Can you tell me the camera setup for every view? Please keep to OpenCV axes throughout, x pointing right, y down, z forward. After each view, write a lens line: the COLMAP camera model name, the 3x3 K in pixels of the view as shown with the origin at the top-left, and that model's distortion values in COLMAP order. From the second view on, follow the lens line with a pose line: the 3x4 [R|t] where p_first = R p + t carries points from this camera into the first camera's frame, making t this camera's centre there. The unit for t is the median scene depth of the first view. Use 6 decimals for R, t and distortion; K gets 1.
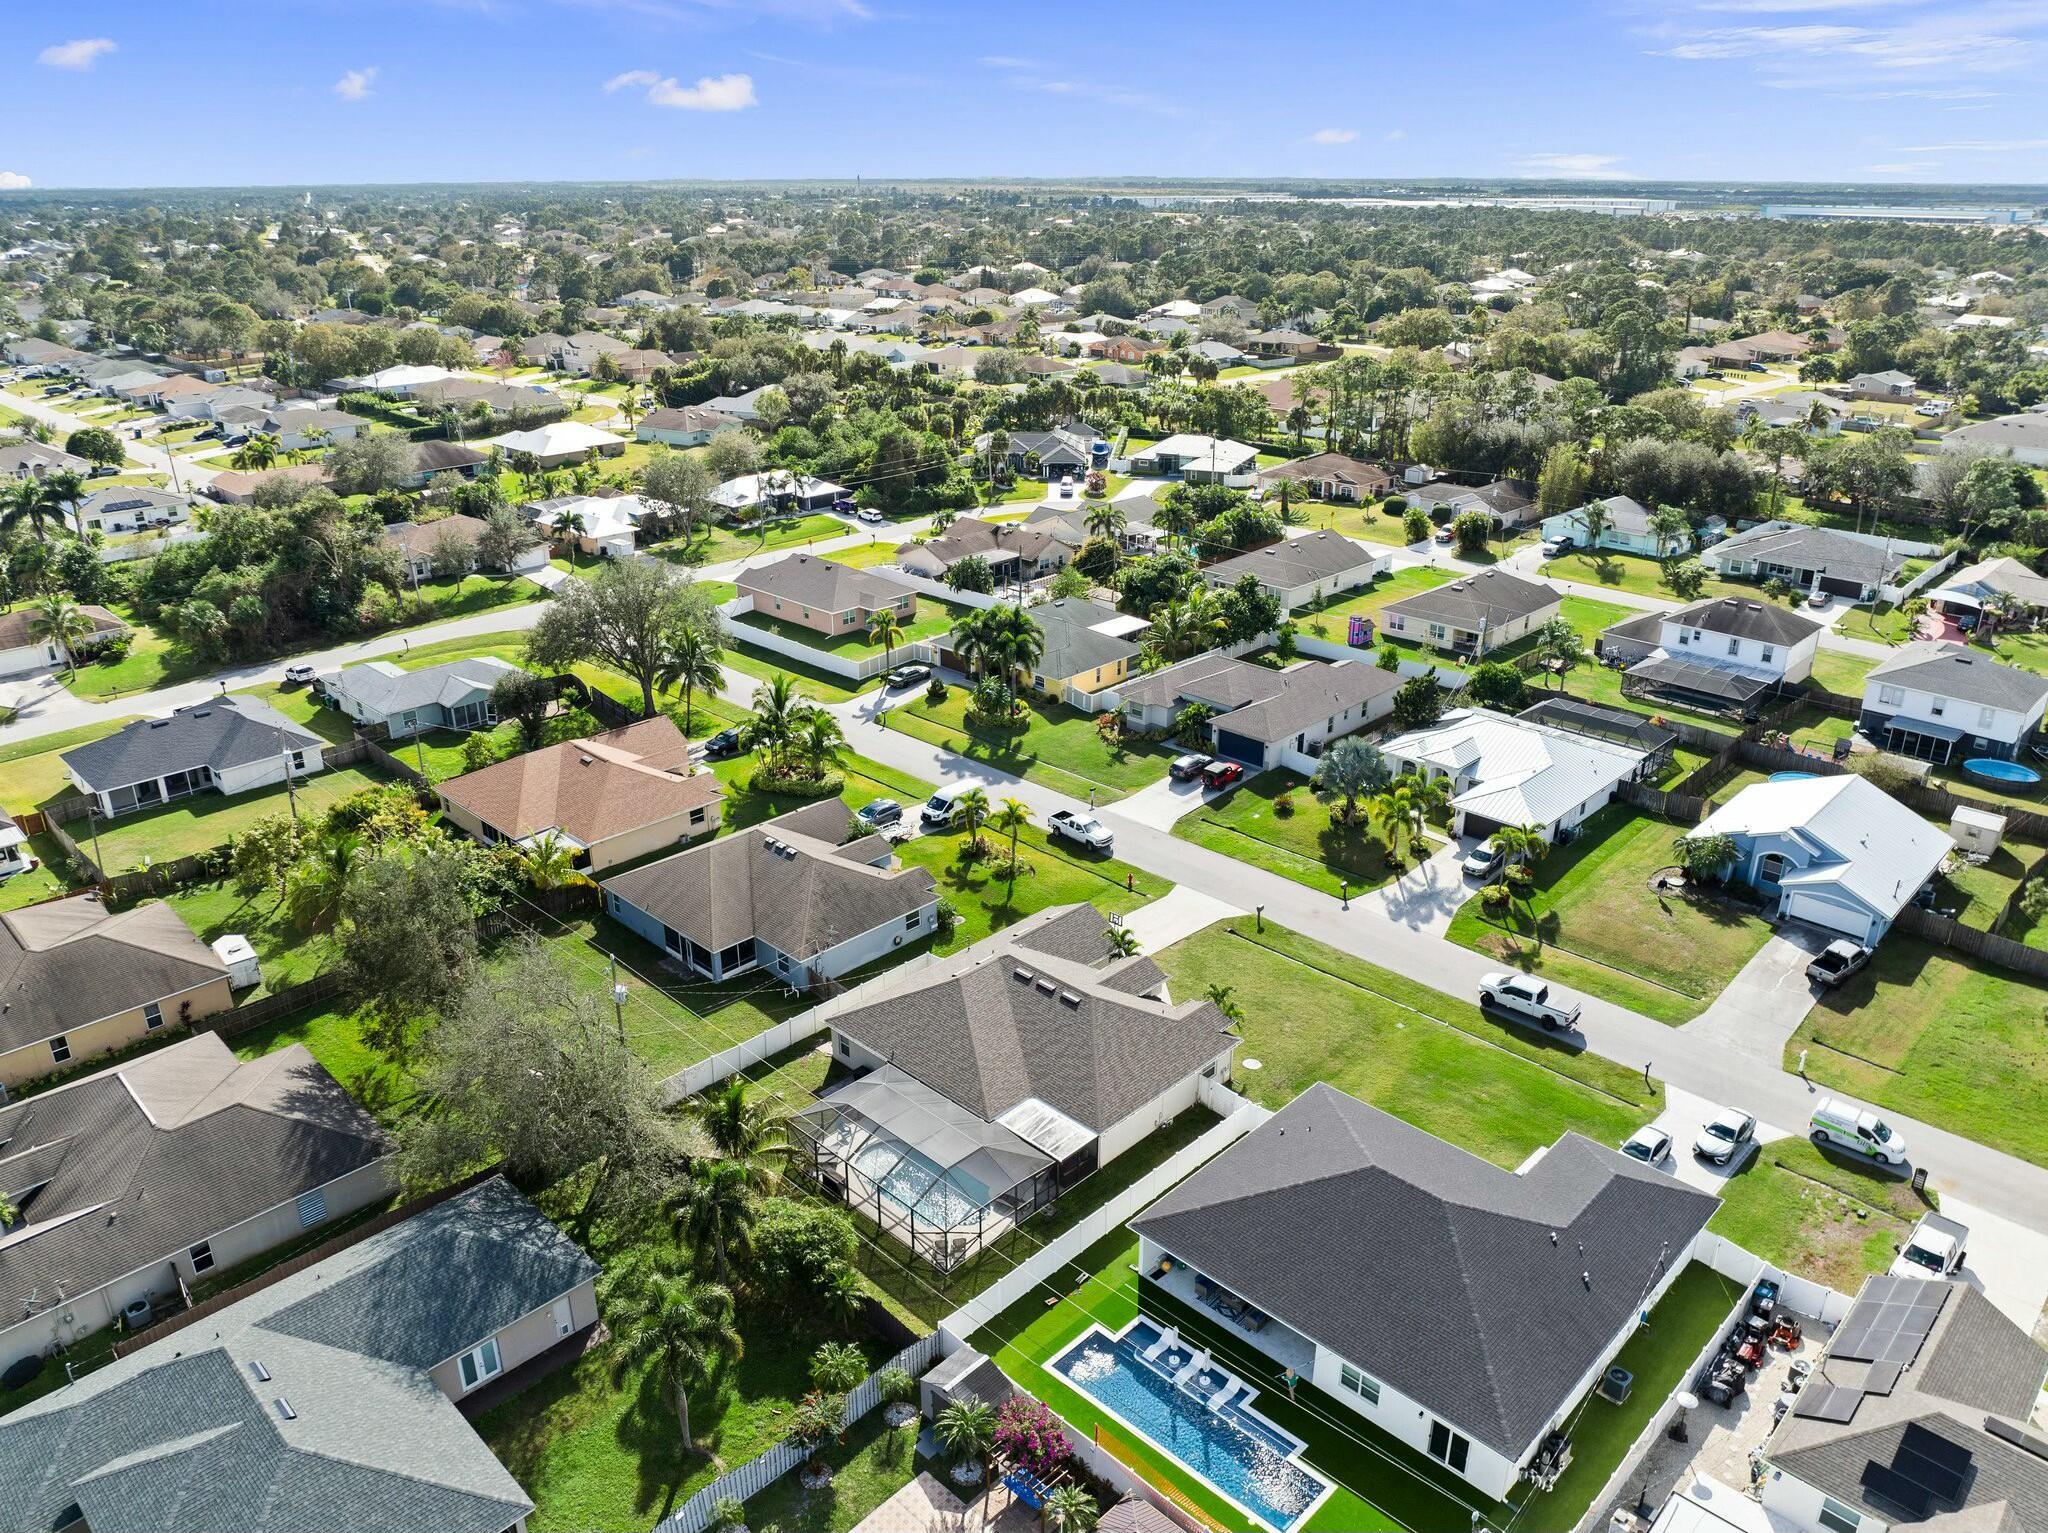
lens RADIAL K [[1452.1, 0, 1024.0], [0, 1452.1, 766.5], [0, 0, 1]] dist [-0.042313, -0.001275]
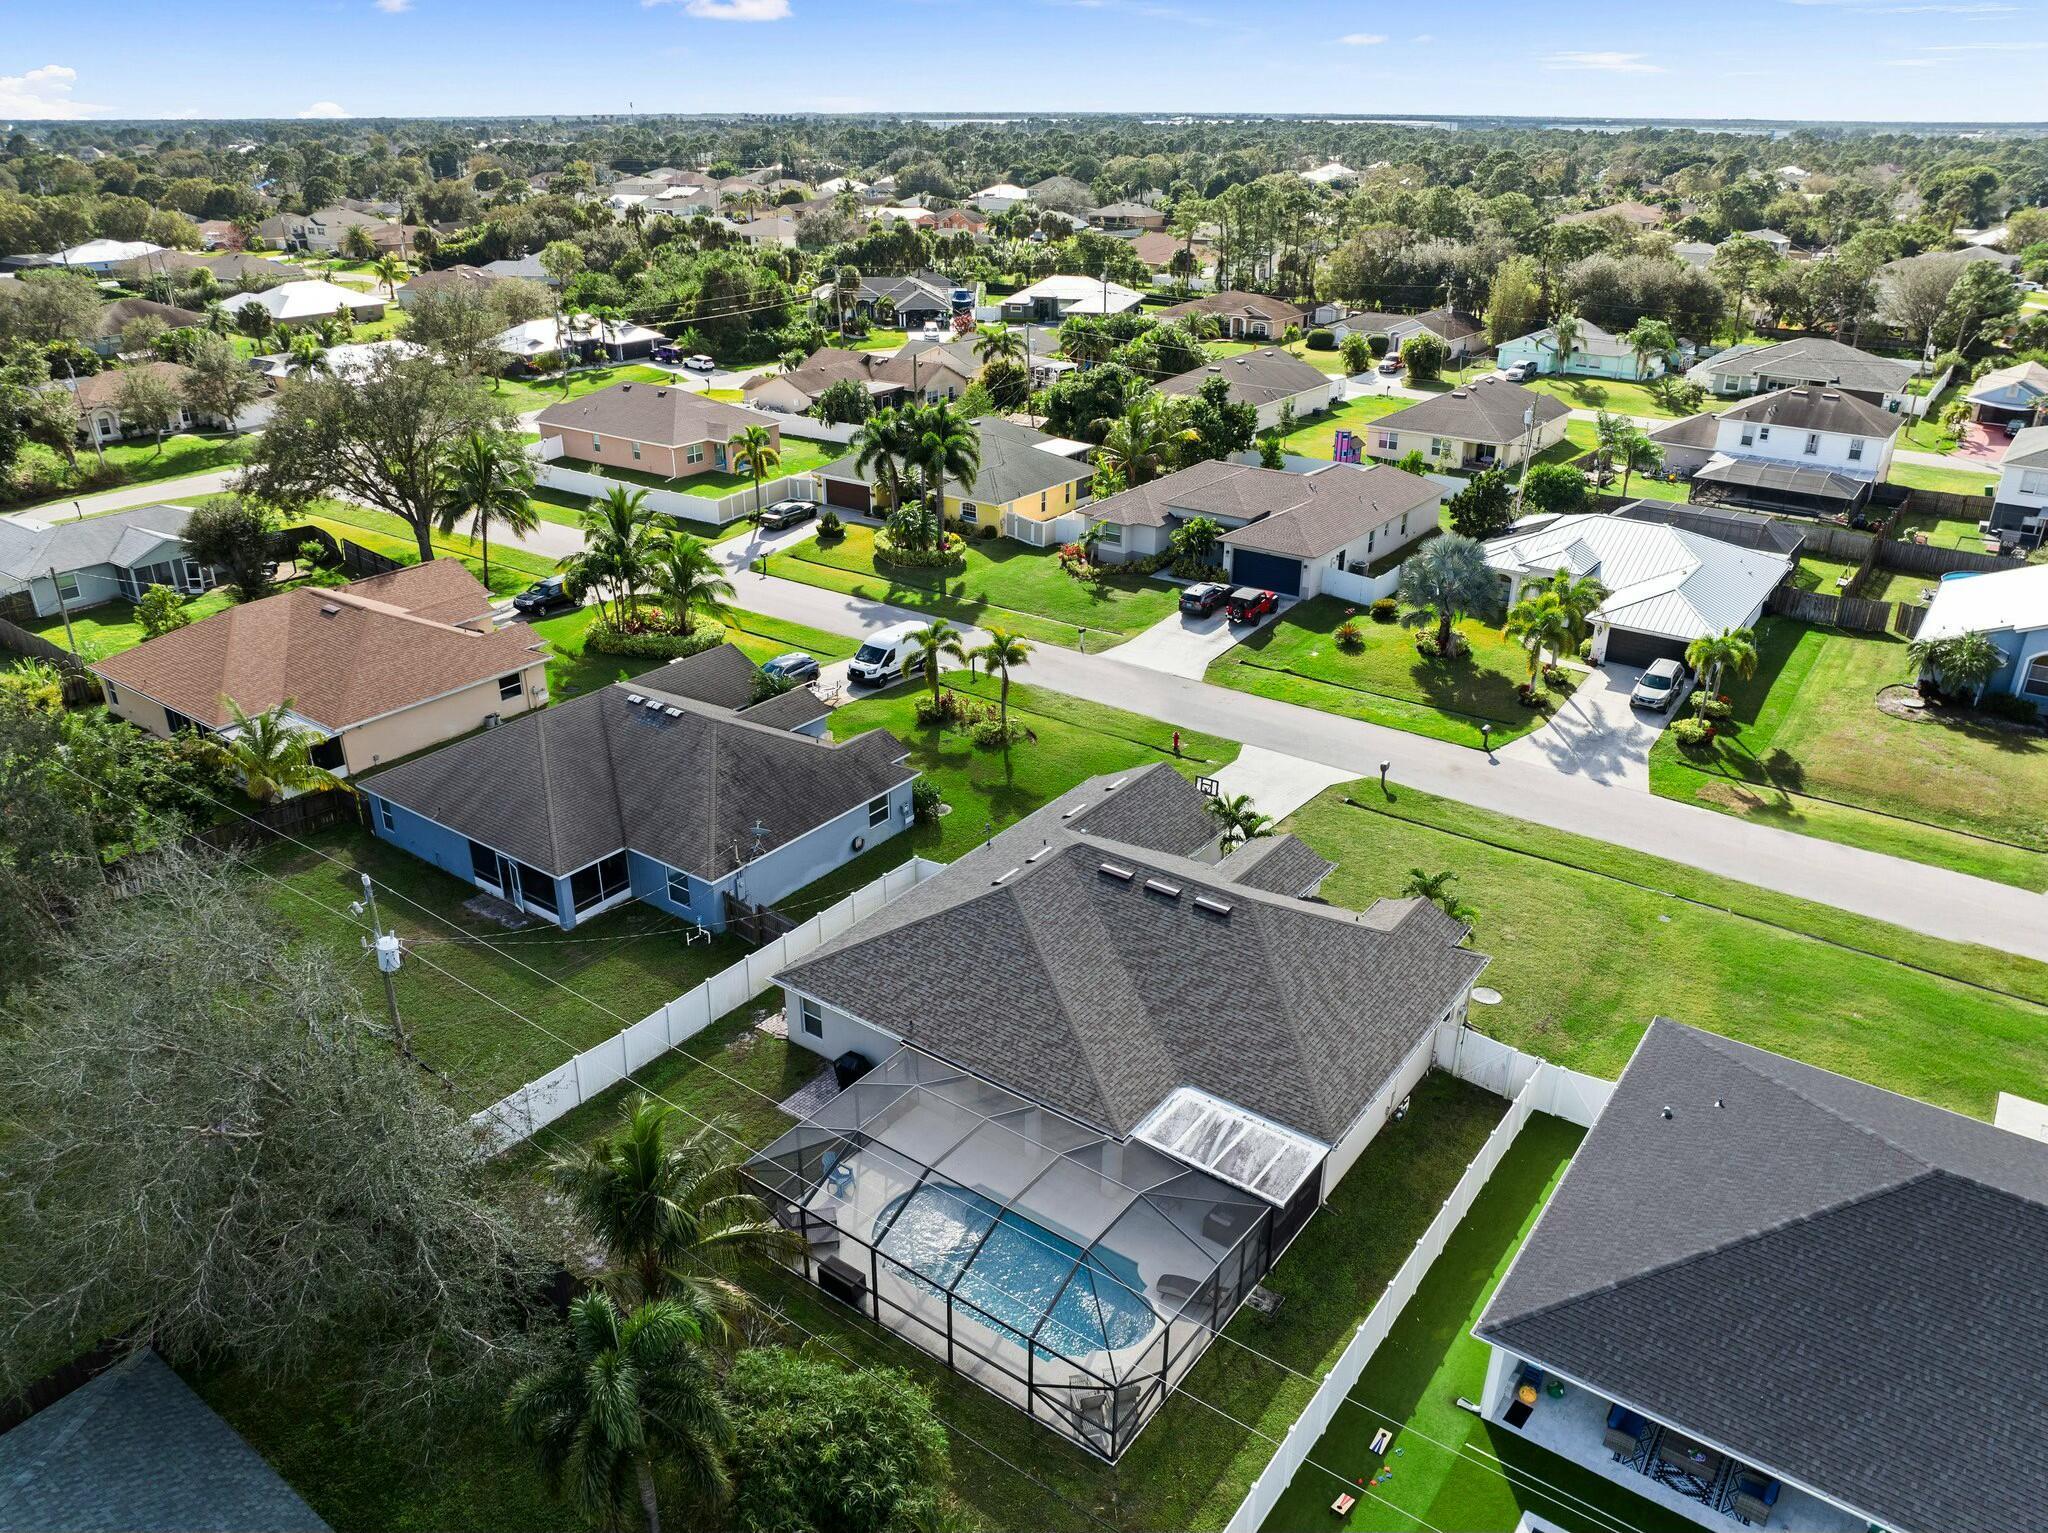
lens RADIAL K [[1452.1, 0, 1024.0], [0, 1452.1, 766.5], [0, 0, 1]] dist [-0.042313, -0.001275]
pose [[0.990199, -0.056264, 0.127830, -0.068254], [0.051503, 0.997861, 0.040253, 0.047344], [-0.129821, -0.033275, 0.990979, 0.269755]]
